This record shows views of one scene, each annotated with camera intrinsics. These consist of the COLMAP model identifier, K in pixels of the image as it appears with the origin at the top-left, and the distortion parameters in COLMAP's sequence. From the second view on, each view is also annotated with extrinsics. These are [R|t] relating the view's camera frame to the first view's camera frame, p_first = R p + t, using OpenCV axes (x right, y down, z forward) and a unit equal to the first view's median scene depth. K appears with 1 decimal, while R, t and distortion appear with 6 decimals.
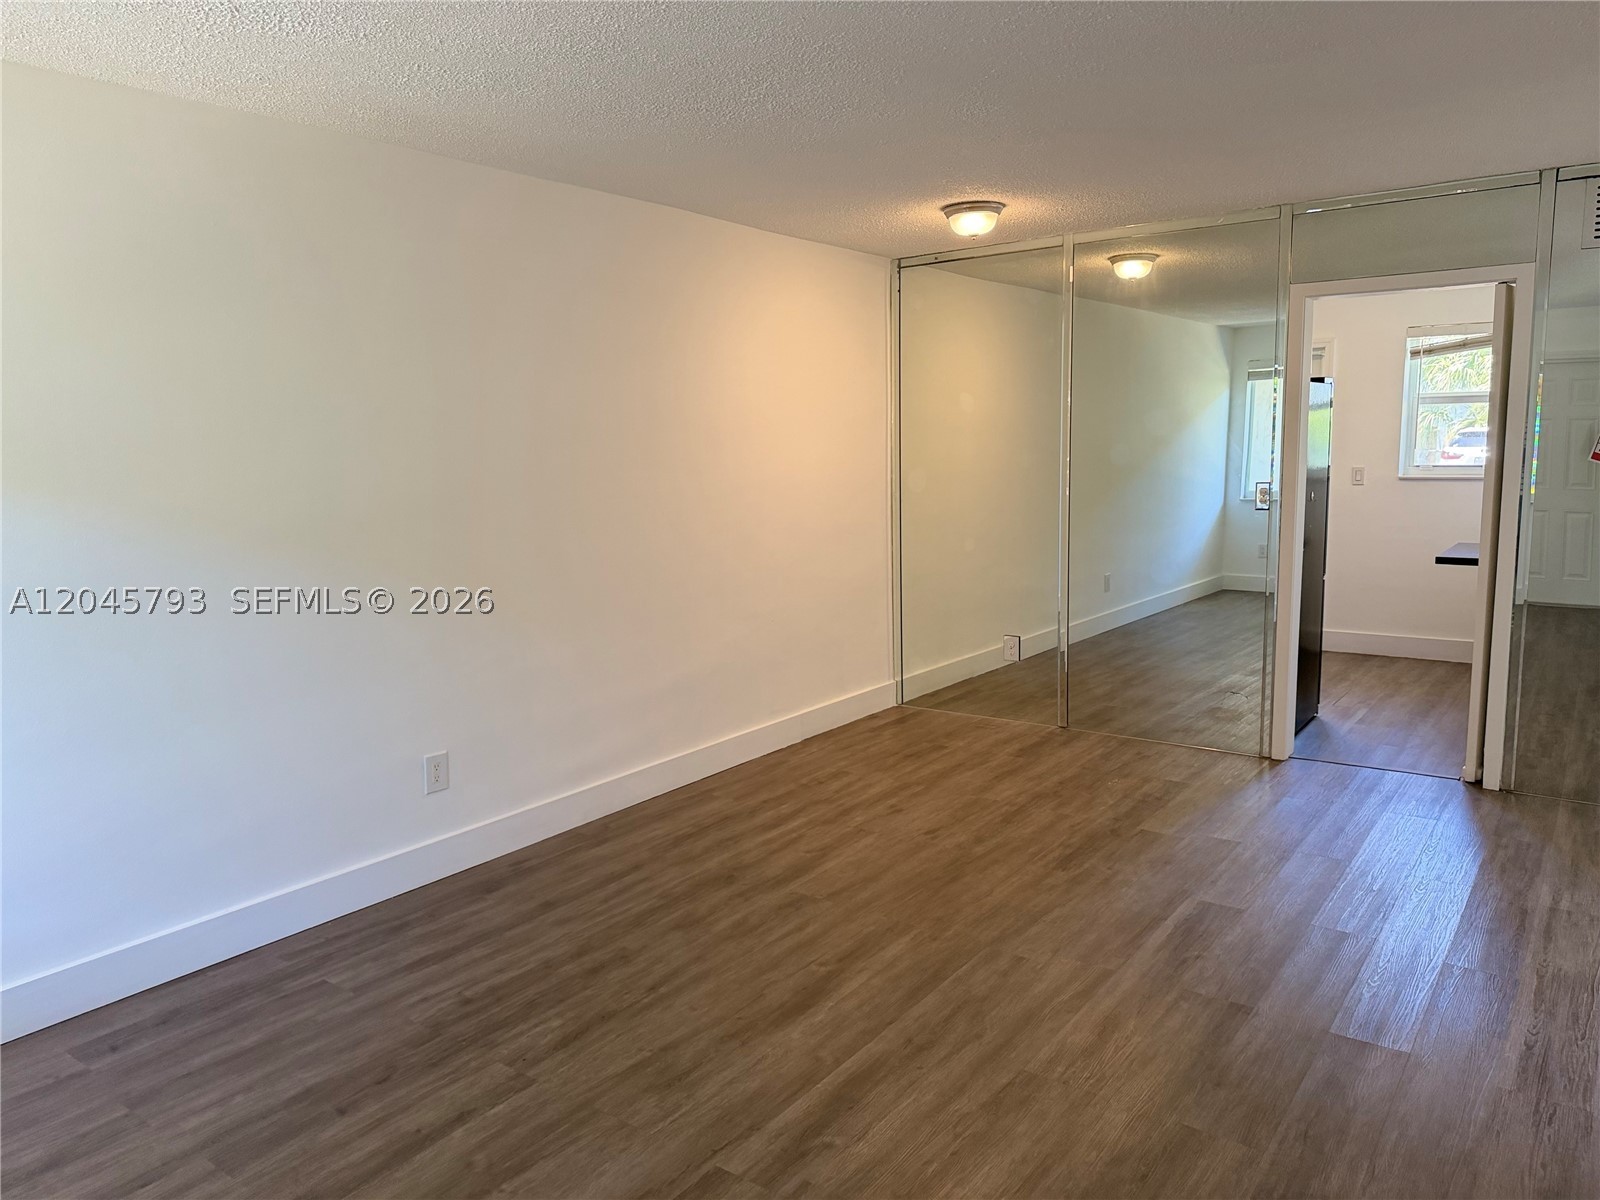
lens RADIAL K [[1124.3, 0, 803.9], [0, 1124.3, 602.1], [0, 0, 1]] dist [0.082031, -0.103348]
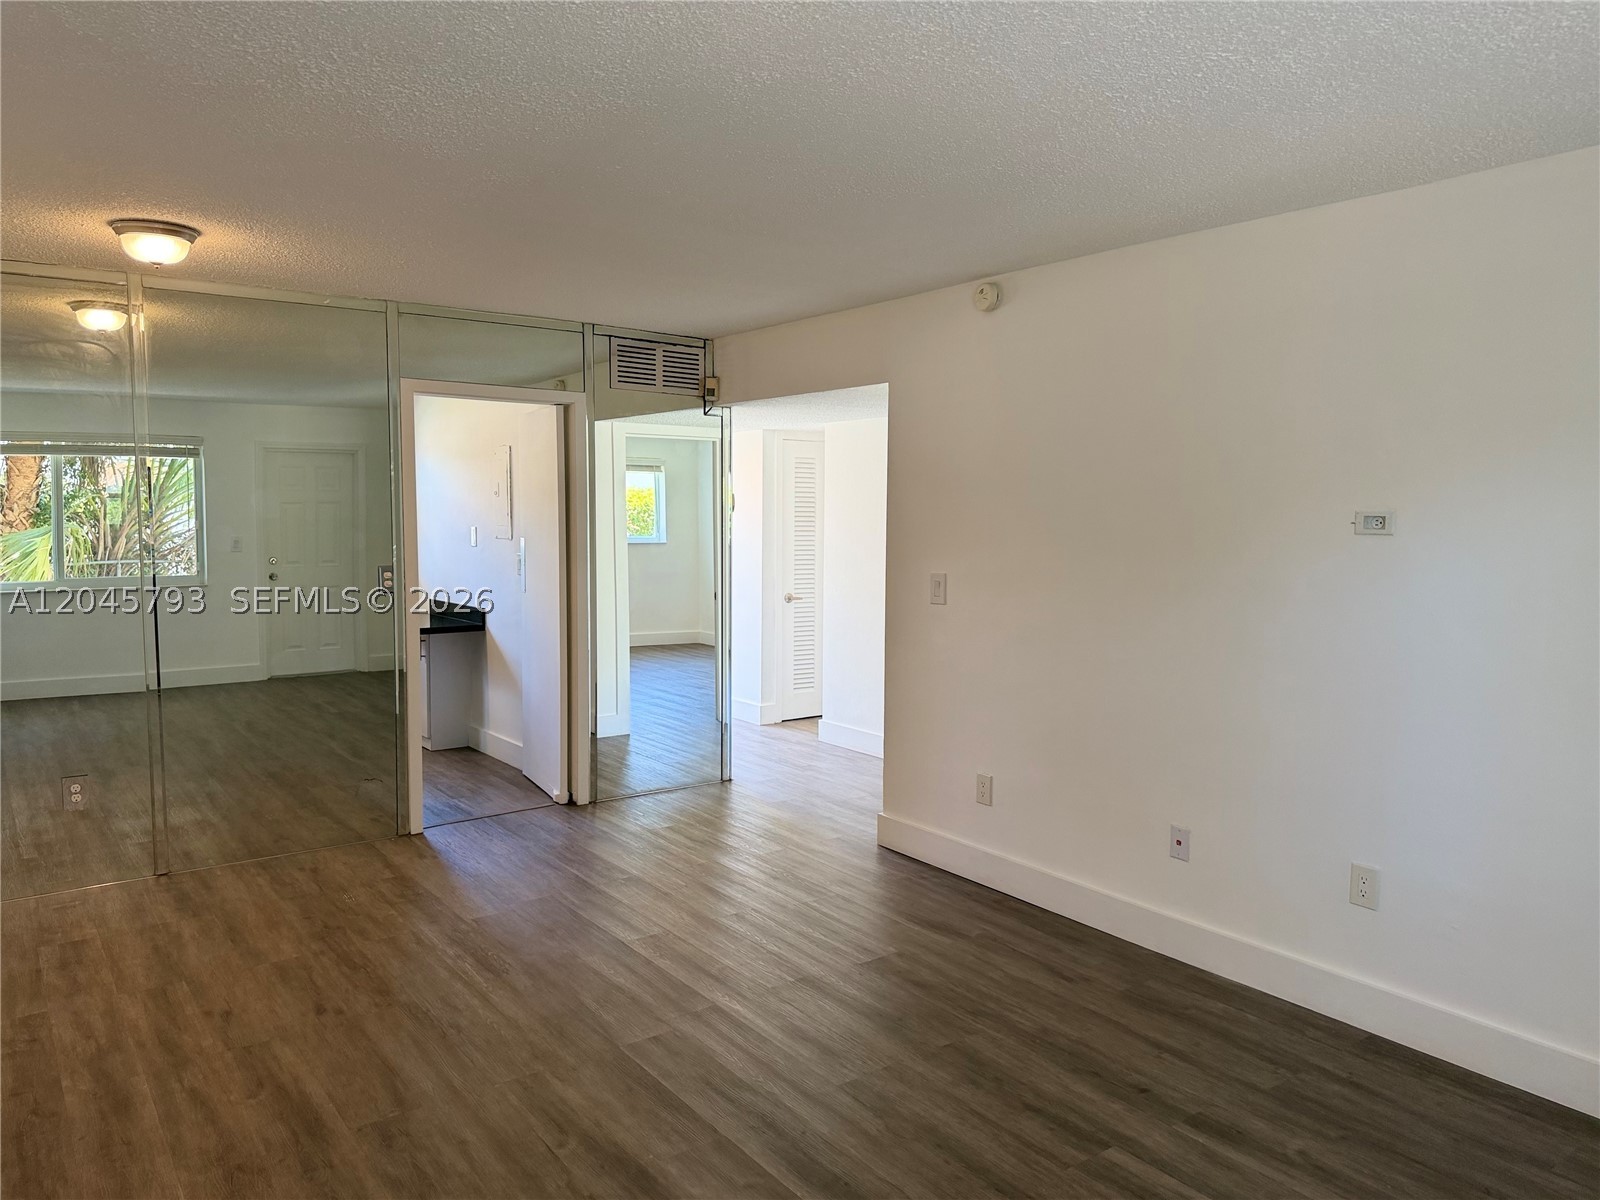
lens RADIAL K [[1124.3, 0, 807.8], [0, 1124.3, 606.5], [0, 0, 1]] dist [0.082031, -0.103348]
pose [[0.296748, -0.063071, 0.952871, -0.539297], [0.127857, 0.991457, 0.025807, -0.056214], [-0.946358, 0.114173, 0.302277, 0.400381]]
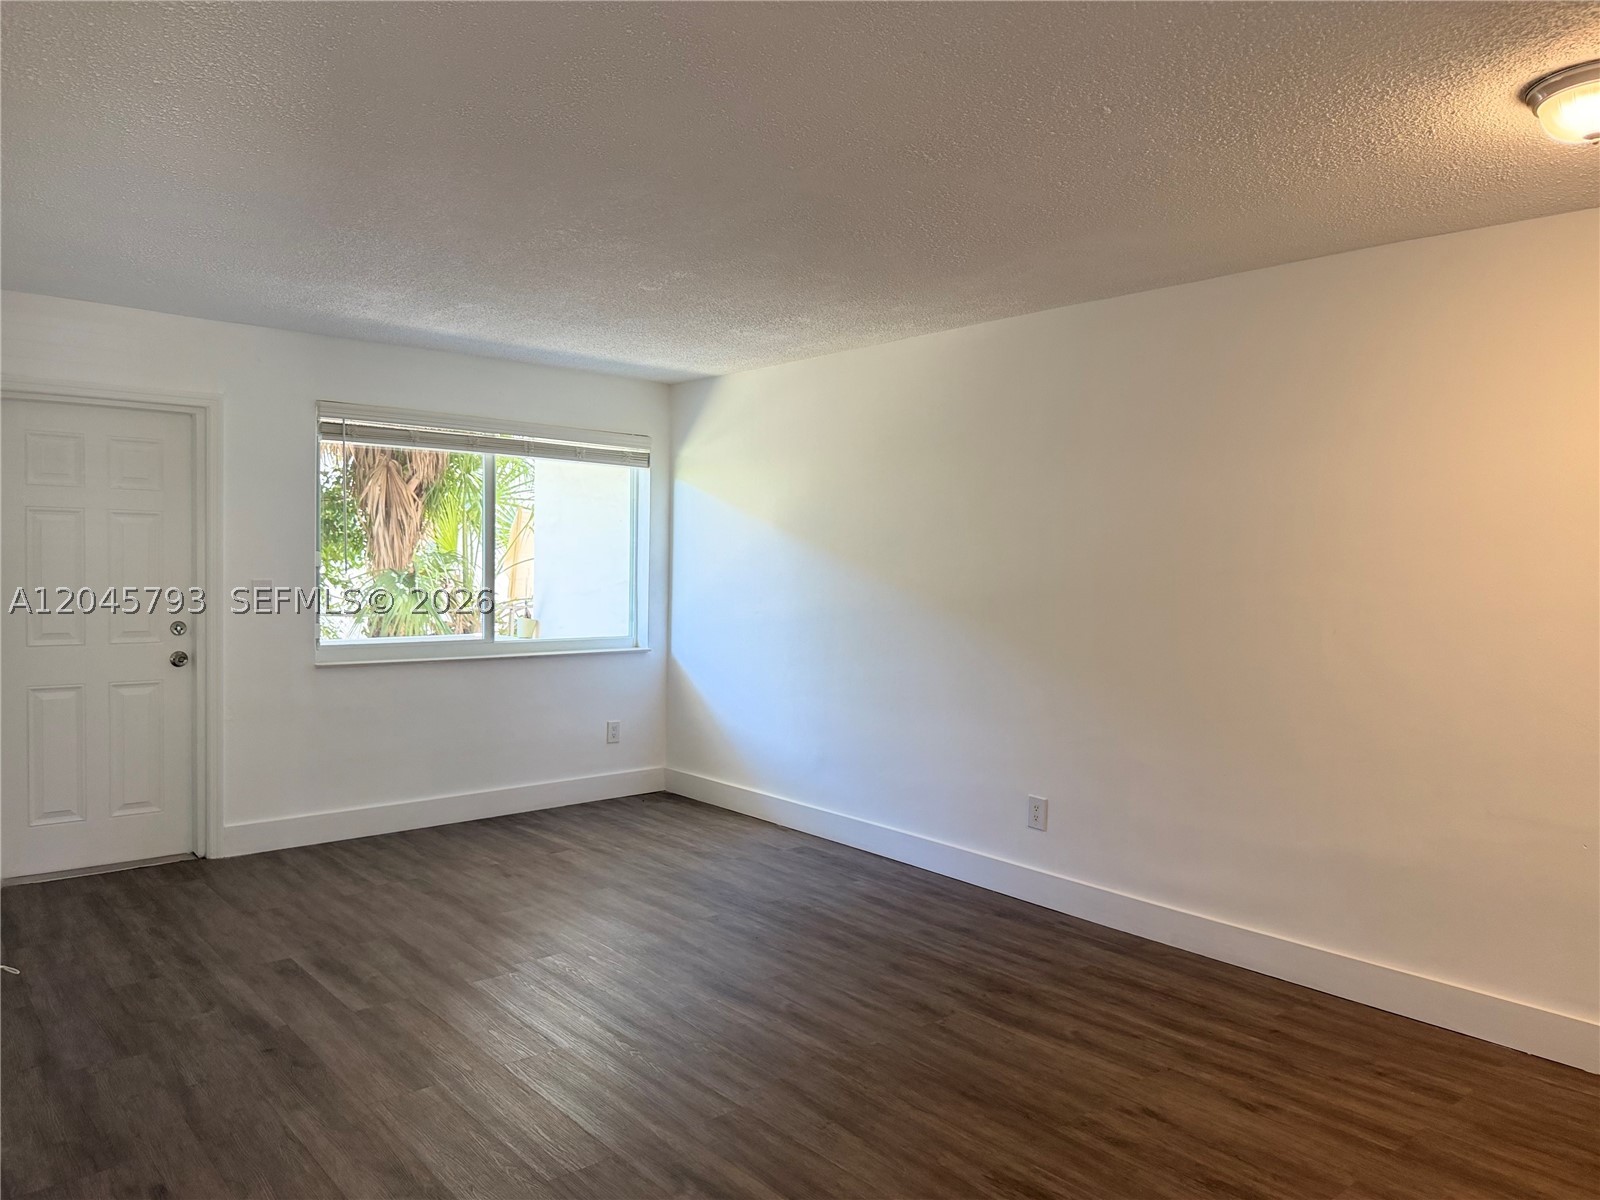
lens RADIAL K [[1124.3, 0, 815.2], [0, 1124.3, 570.4], [0, 0, 1]] dist [0.082031, -0.103348]
pose [[-0.216135, 0.024394, -0.976059, 0.819366], [-0.155427, 0.986080, 0.059062, -0.126431], [0.963913, 0.164471, -0.209335, 0.901223]]
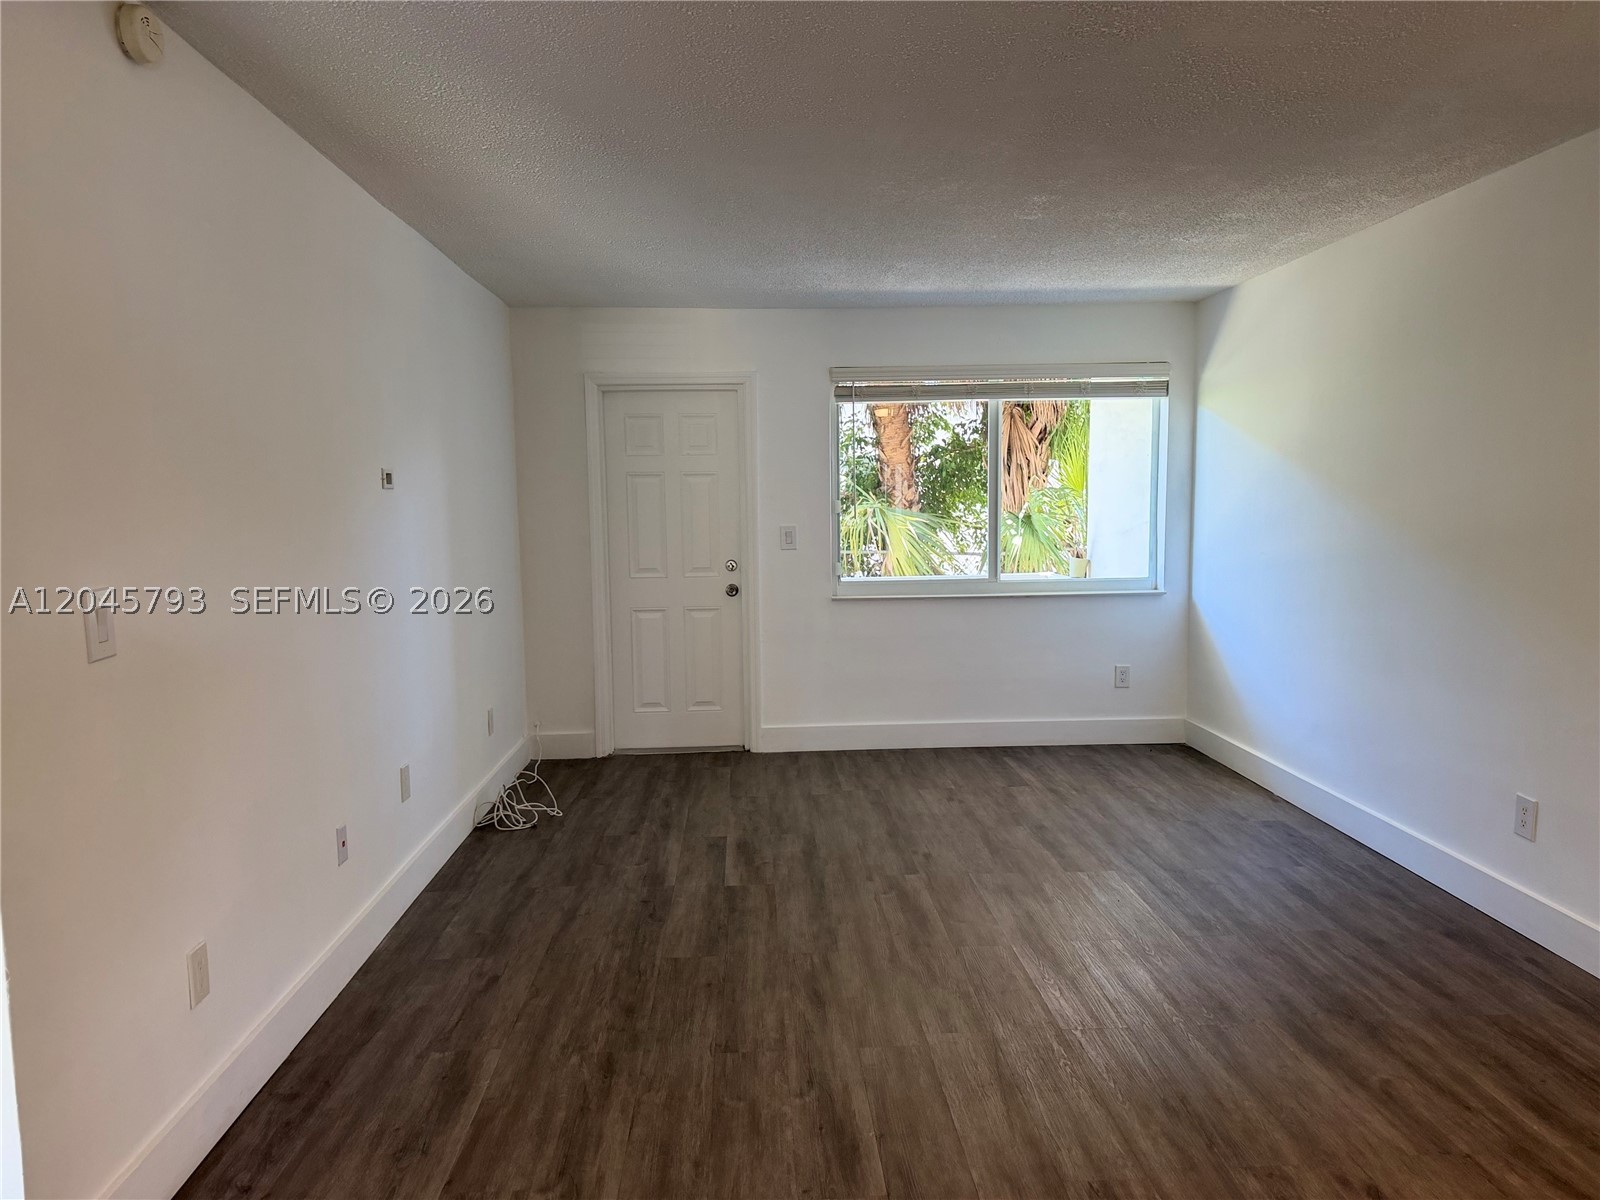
lens RADIAL K [[1124.3, 0, 803.4], [0, 1124.3, 593.5], [0, 0, 1]] dist [0.082031, -0.103348]
pose [[-0.775397, 0.083798, -0.625890, 0.636603], [-0.062981, 0.975951, 0.208693, -0.167612], [0.628326, 0.201239, -0.751472, 1.185125]]
